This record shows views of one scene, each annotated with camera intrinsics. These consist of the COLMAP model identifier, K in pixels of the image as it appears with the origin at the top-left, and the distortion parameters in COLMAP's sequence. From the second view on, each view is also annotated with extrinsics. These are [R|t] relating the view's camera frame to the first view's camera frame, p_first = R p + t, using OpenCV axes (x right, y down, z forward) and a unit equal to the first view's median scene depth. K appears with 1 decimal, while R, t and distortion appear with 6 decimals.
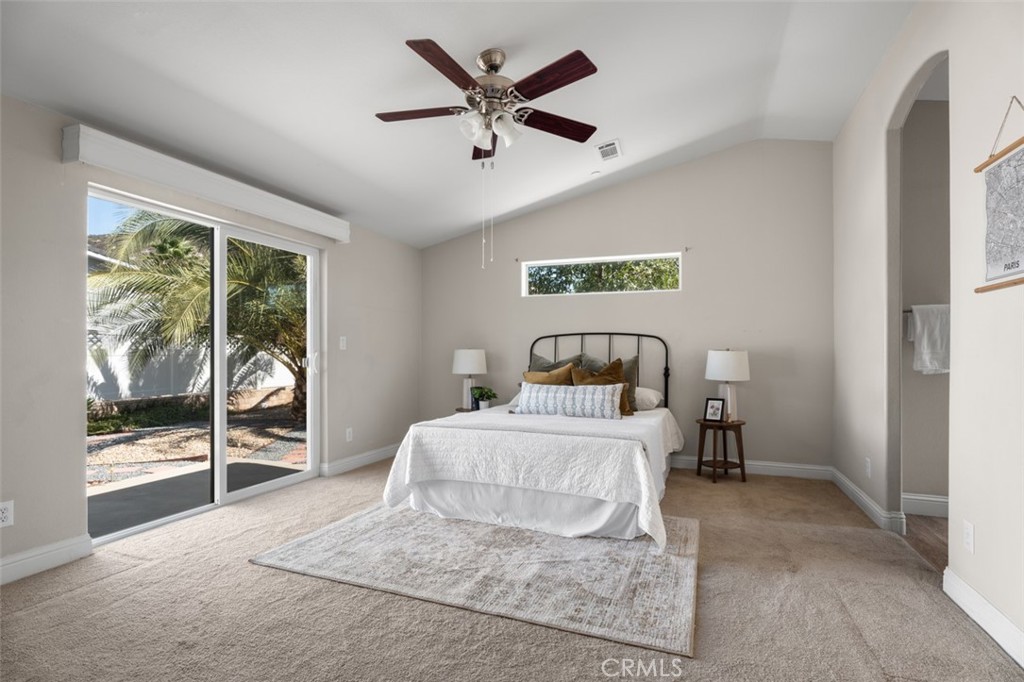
lens RADIAL K [[490.2, 0, 514.6], [0, 490.2, 348.5], [0, 0, 1]] dist [0.002196, 0.000299]
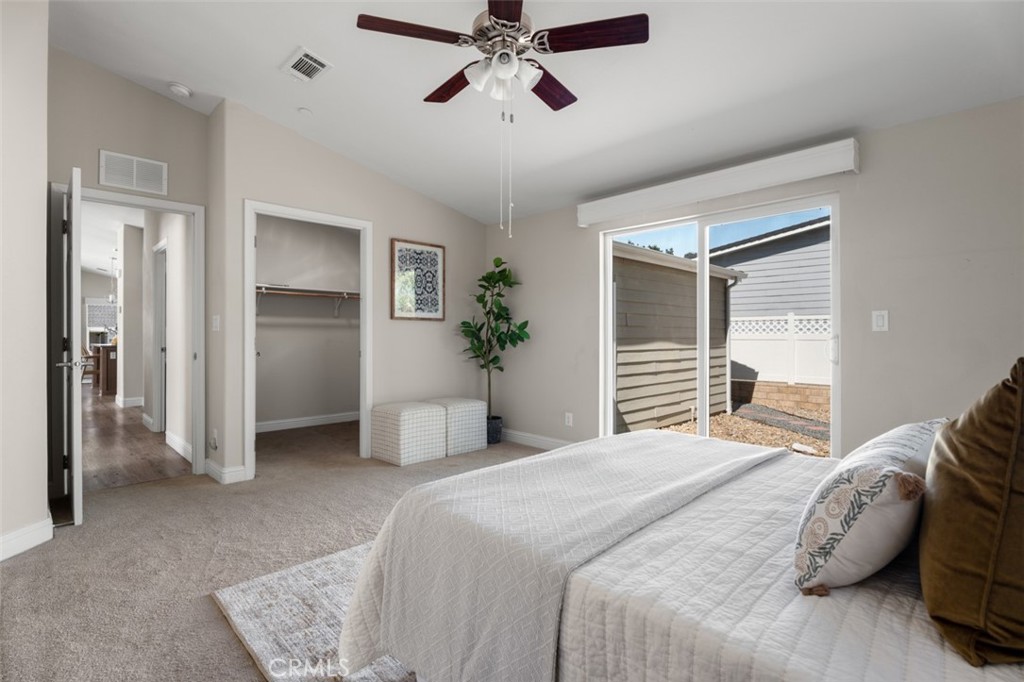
lens RADIAL K [[490.2, 0, 516.5], [0, 490.2, 337.4], [0, 0, 1]] dist [0.002196, 0.000299]
pose [[-0.416321, -0.002104, -0.909215, 0.983594], [0.015752, 0.999831, -0.009526, 0.022829], [0.909081, -0.018288, -0.416218, 1.883395]]
